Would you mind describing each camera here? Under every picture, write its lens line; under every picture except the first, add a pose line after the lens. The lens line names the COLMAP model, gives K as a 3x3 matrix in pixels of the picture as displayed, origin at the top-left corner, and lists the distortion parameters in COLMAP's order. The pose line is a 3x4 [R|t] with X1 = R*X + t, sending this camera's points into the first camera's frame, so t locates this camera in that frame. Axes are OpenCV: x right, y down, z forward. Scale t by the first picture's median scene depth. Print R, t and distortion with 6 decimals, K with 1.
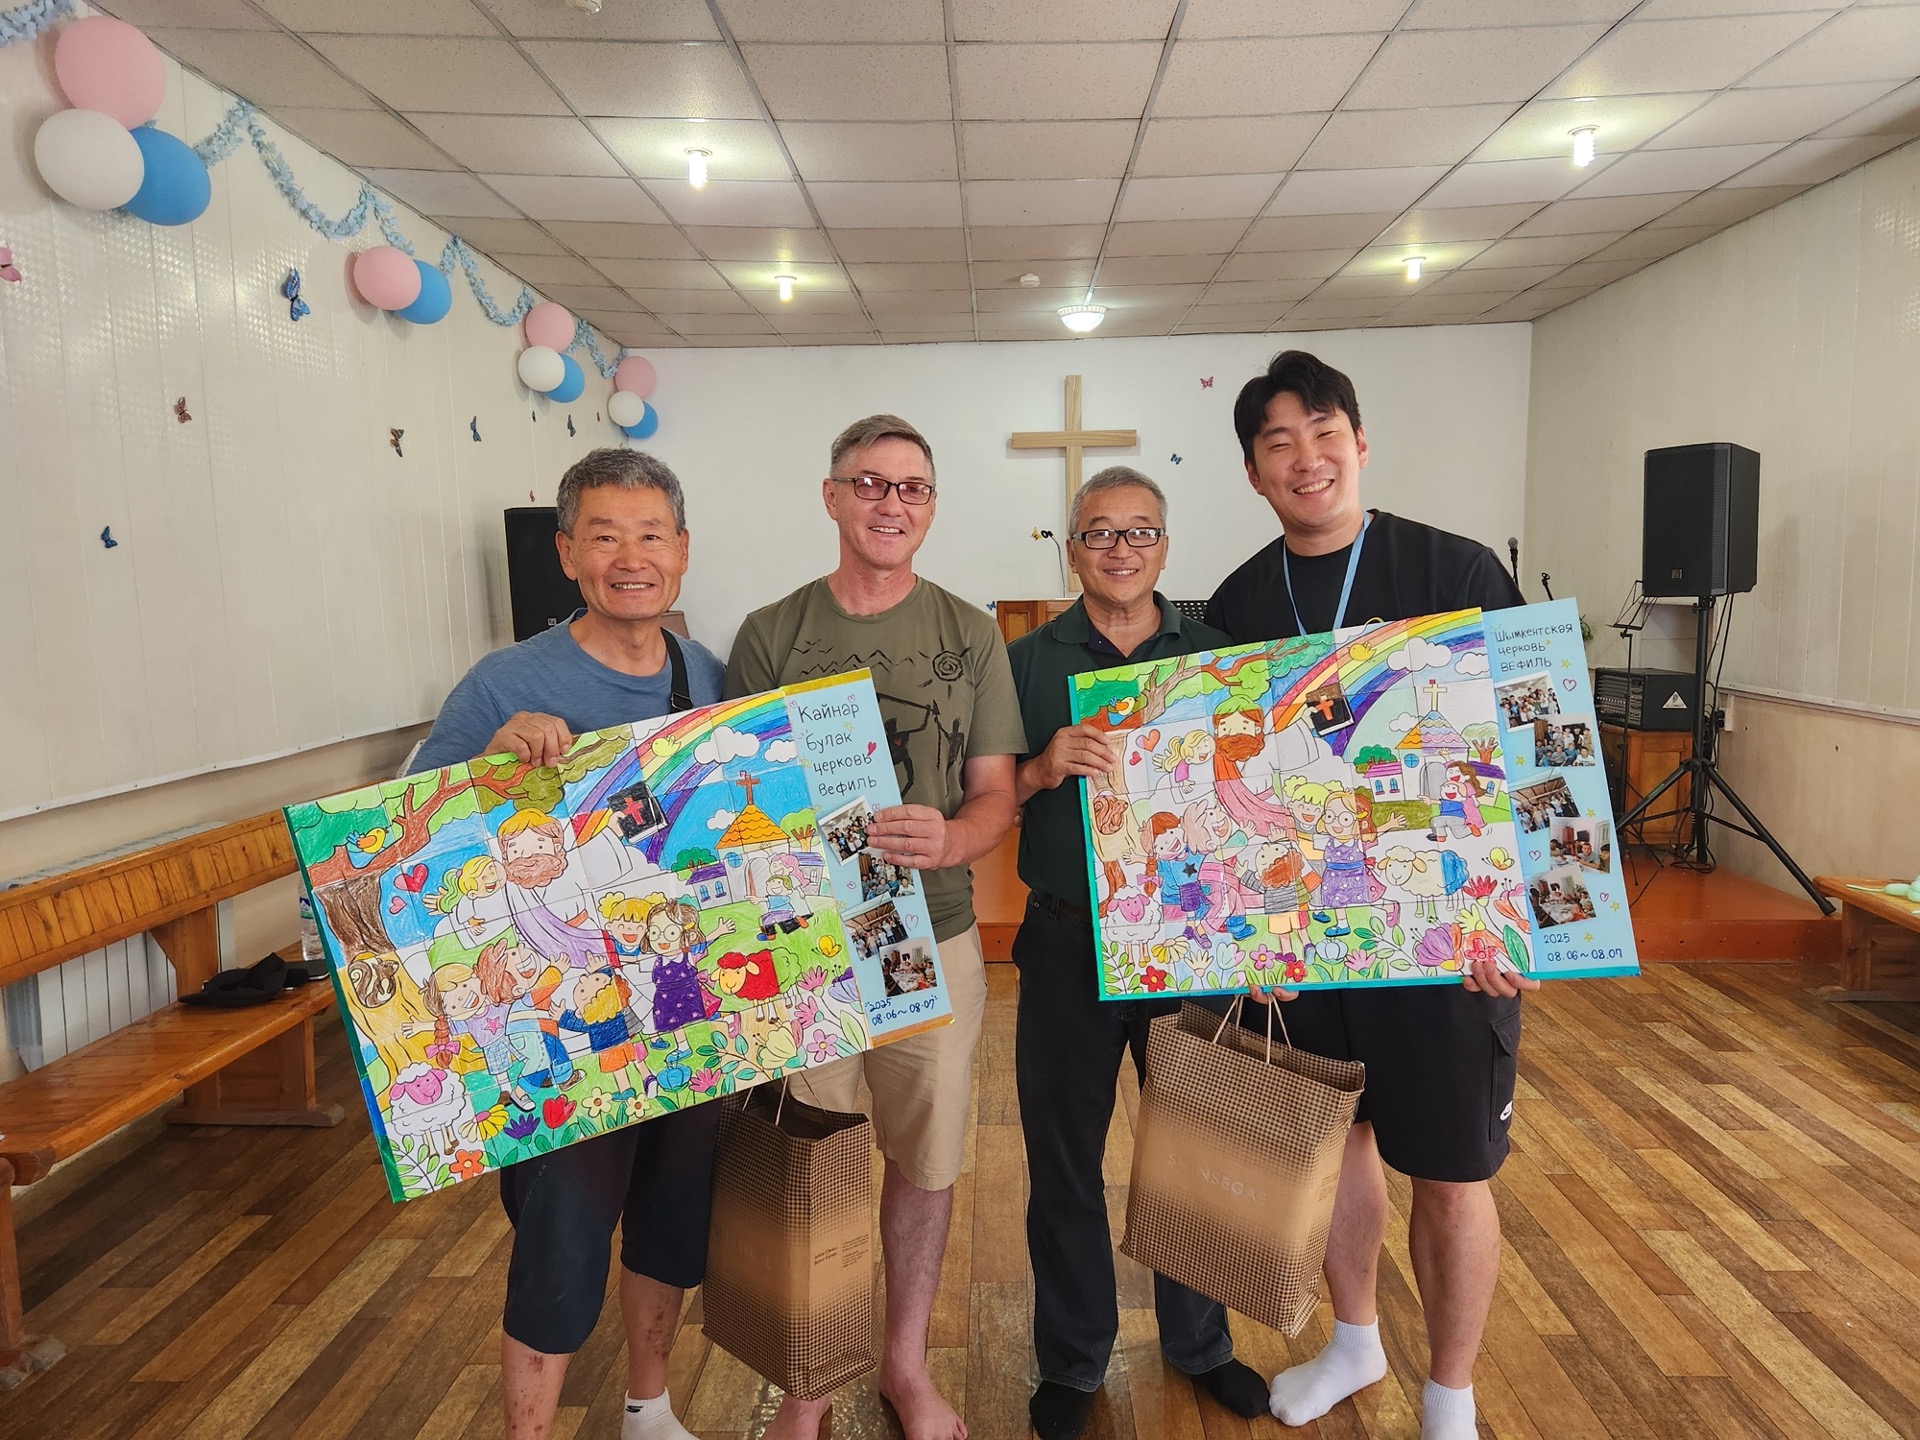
lens RADIAL K [[1296.2, 0, 948.7], [0, 1296.2, 732.5], [0, 0, 1]] dist [0.017259, -0.022841]
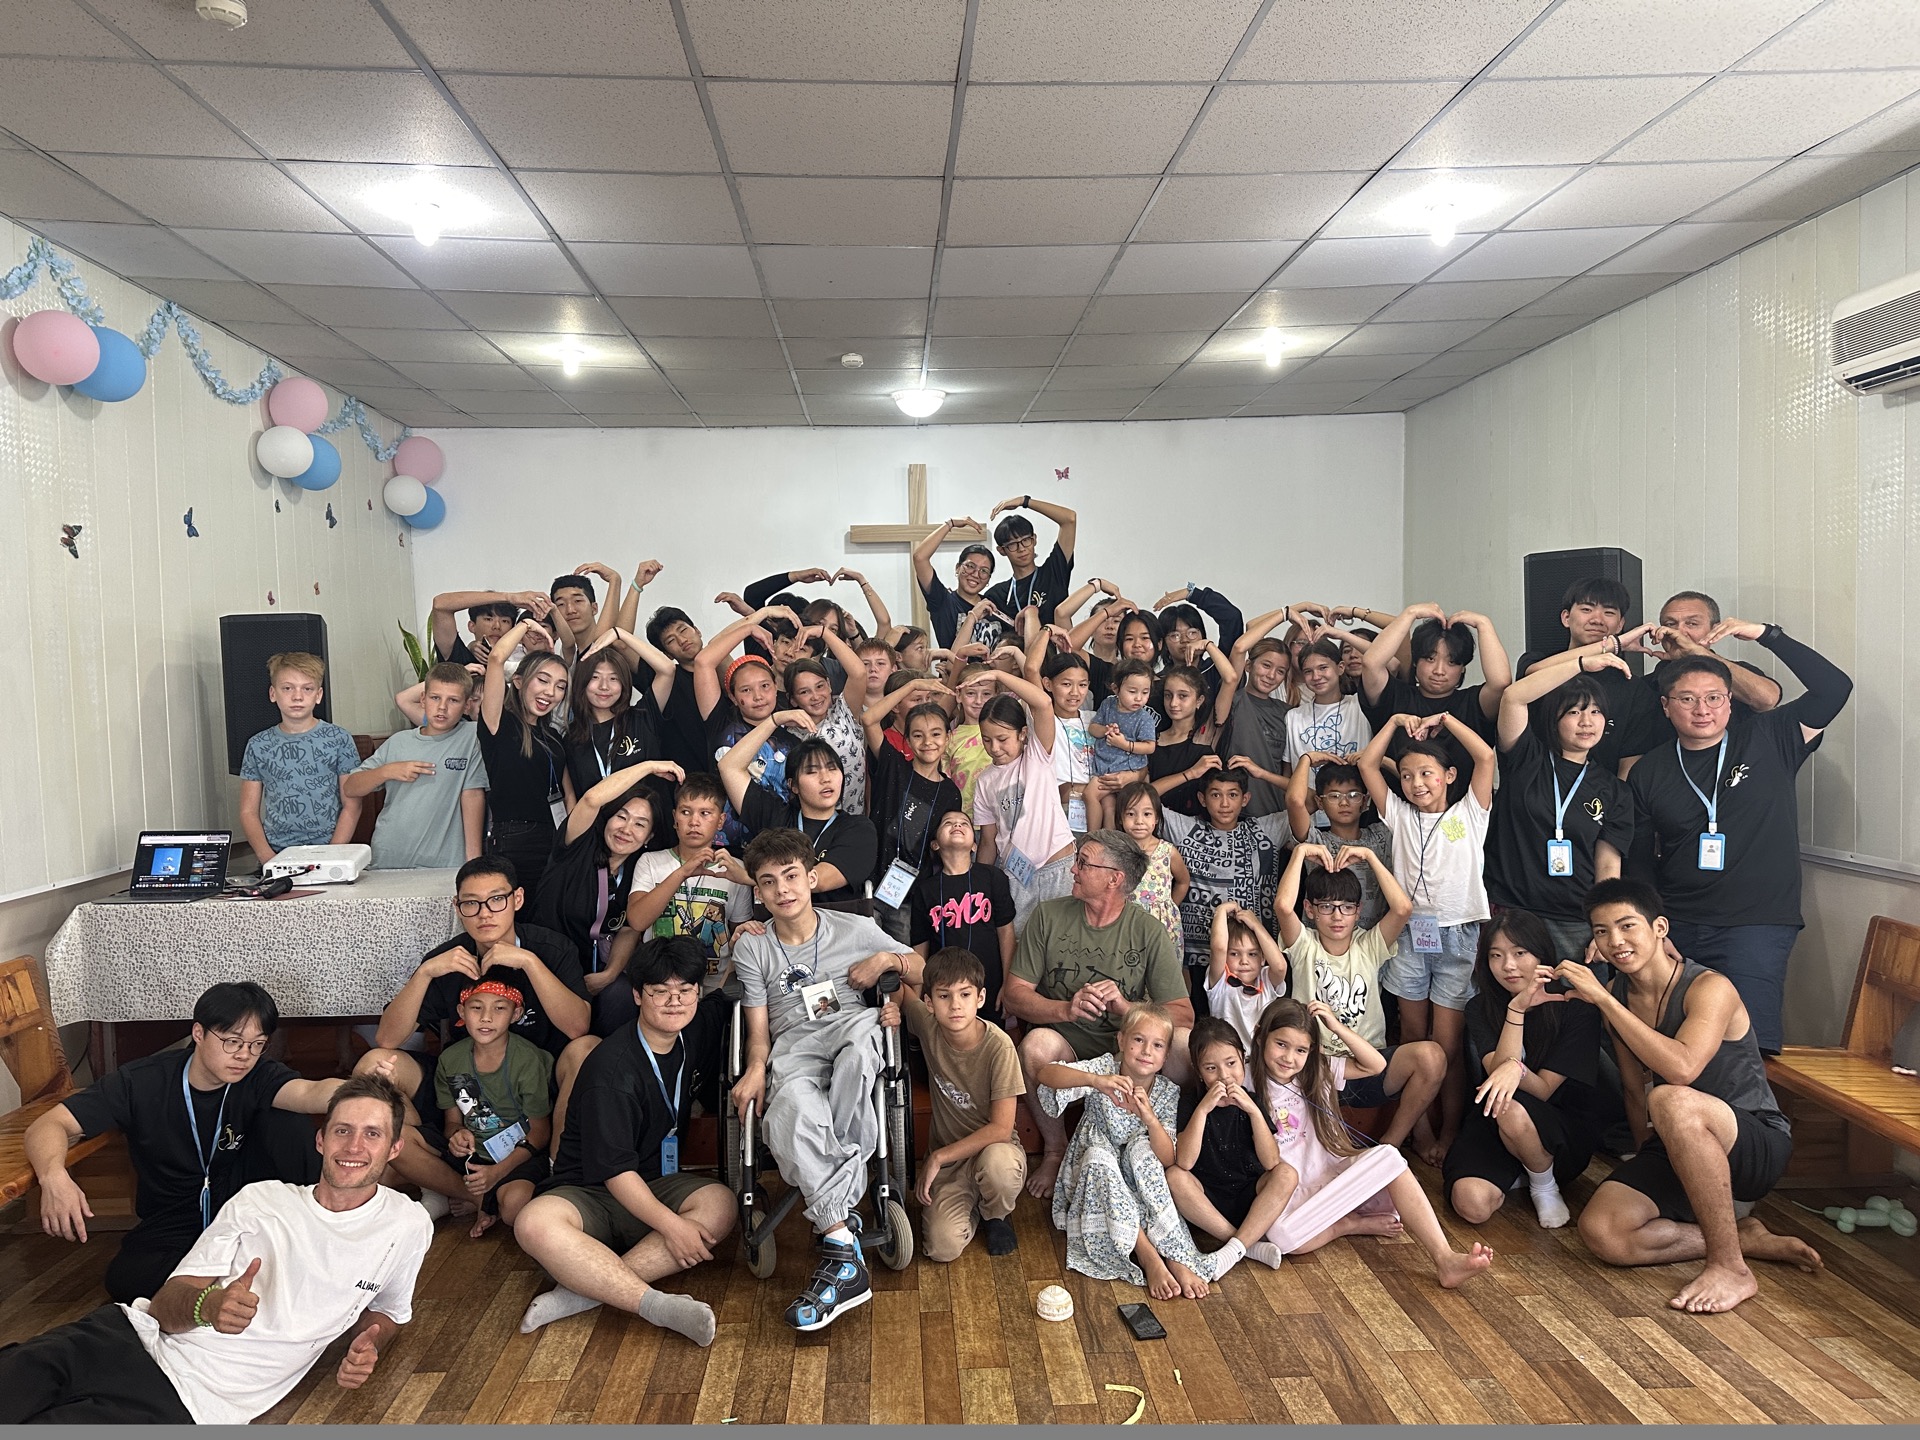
lens RADIAL K [[1329.3, 0, 956.3], [0, 1329.3, 723.4], [0, 0, 1]] dist [-0.013935, -0.007274]
pose [[0.996935, -0.005654, 0.078035, 0.073482], [0.010988, 0.997619, -0.068089, -0.044547], [-0.077464, 0.068738, 0.994623, 0.129923]]
